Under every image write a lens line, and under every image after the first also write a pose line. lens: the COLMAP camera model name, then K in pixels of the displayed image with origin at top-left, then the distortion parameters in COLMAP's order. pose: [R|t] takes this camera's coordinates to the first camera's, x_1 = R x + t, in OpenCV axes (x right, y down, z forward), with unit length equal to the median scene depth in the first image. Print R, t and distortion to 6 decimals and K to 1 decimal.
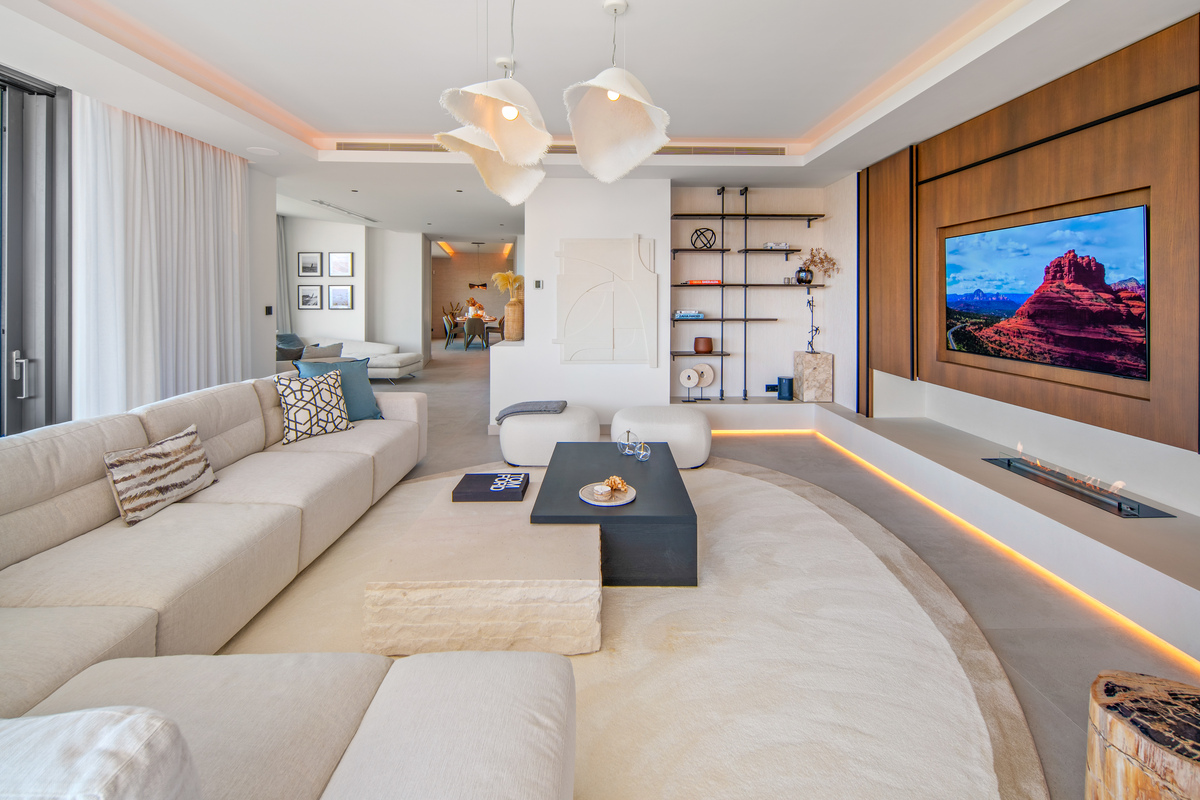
lens RADIAL K [[524.0, 0, 601.9], [0, 524.0, 292.1], [0, 0, 1]] dist [0.009782, -0.004141]
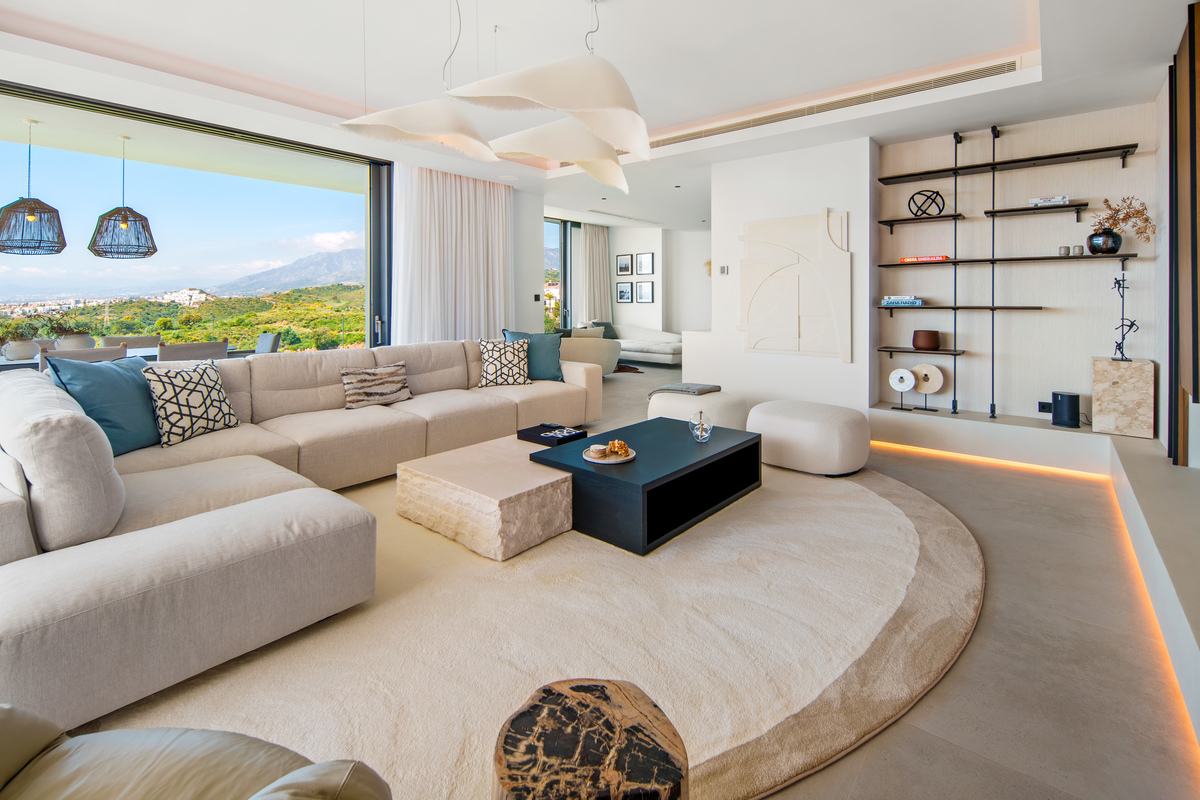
lens RADIAL K [[524.0, 0, 590.8], [0, 524.0, 298.5], [0, 0, 1]] dist [0.009782, -0.004141]
pose [[0.764412, -0.002587, -0.644723, 0.329821], [0.009453, 0.999929, 0.007195, 0.029679], [0.644659, -0.011595, 0.764383, 0.082917]]
